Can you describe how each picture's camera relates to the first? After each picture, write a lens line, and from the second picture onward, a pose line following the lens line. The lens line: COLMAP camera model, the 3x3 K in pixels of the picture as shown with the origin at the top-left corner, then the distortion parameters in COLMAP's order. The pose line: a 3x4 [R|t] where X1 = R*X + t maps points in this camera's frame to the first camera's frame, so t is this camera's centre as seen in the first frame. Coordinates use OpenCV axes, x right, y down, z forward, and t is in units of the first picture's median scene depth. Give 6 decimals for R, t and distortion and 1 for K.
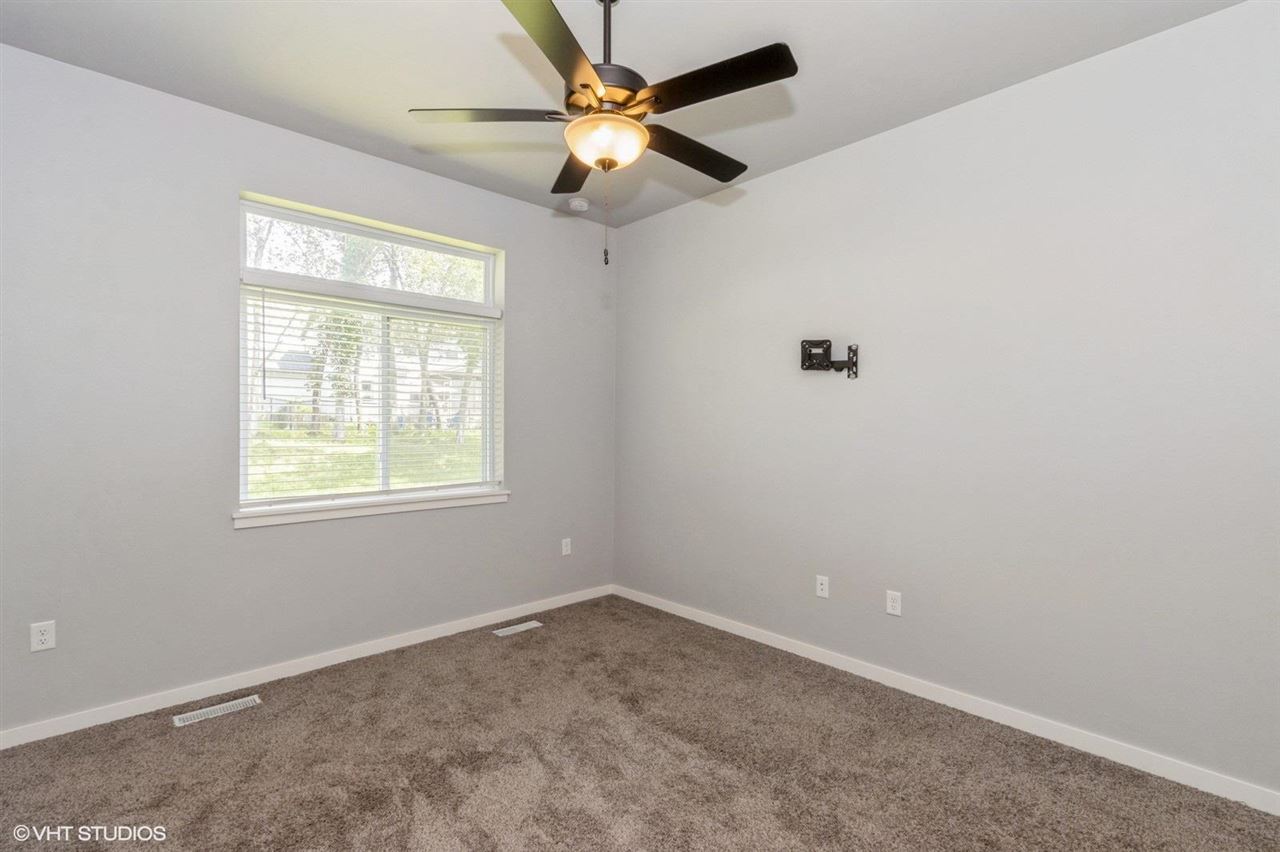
lens RADIAL K [[590.2, 0, 634.0], [0, 590.2, 426.9], [0, 0, 1]] dist [0.000158, -0.000603]
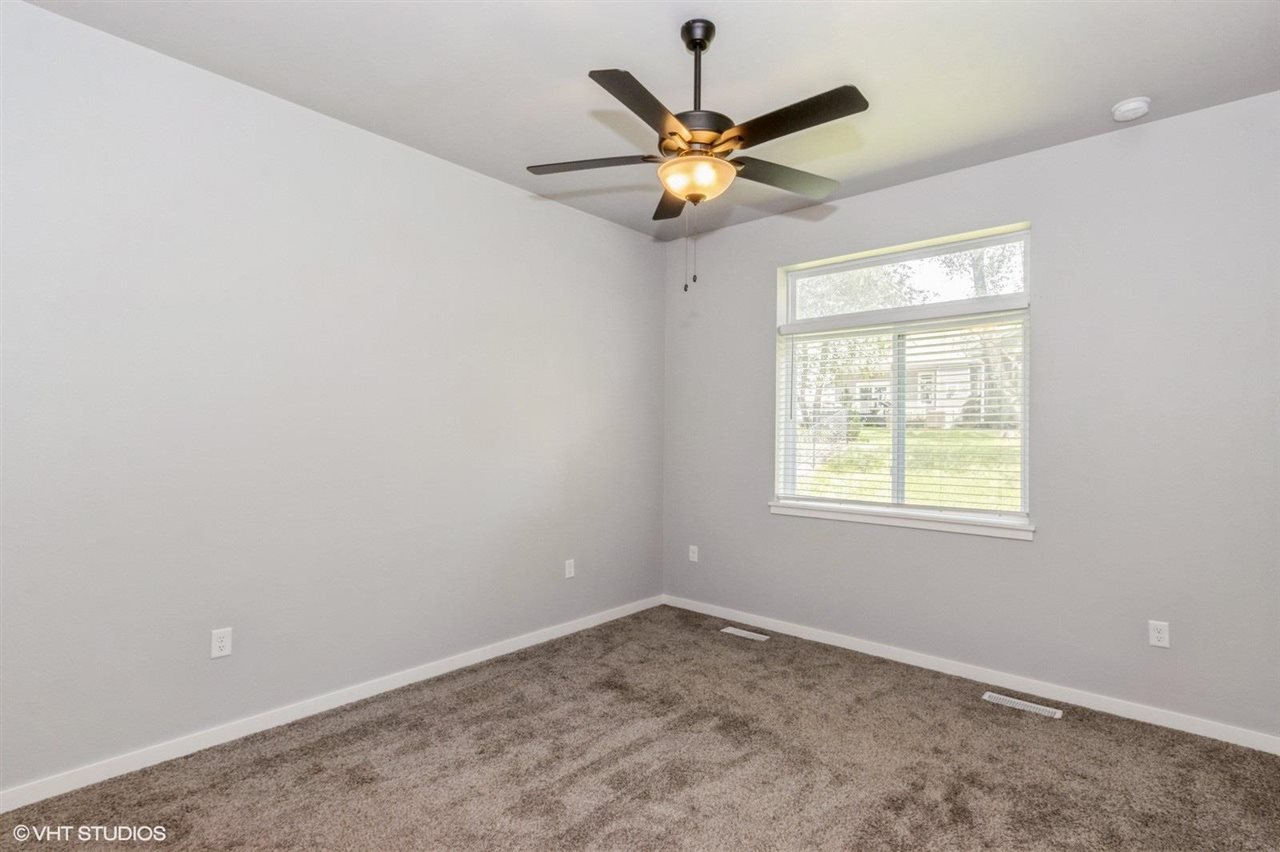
lens RADIAL K [[615.8, 0, 636.8], [0, 615.8, 430.3], [0, 0, 1]] dist [0.001010, -0.000227]
pose [[0.087108, -0.014081, -0.996099, 0.713084], [-0.017446, 0.999725, -0.015658, 0.005775], [0.996046, 0.018742, 0.086838, 0.534046]]
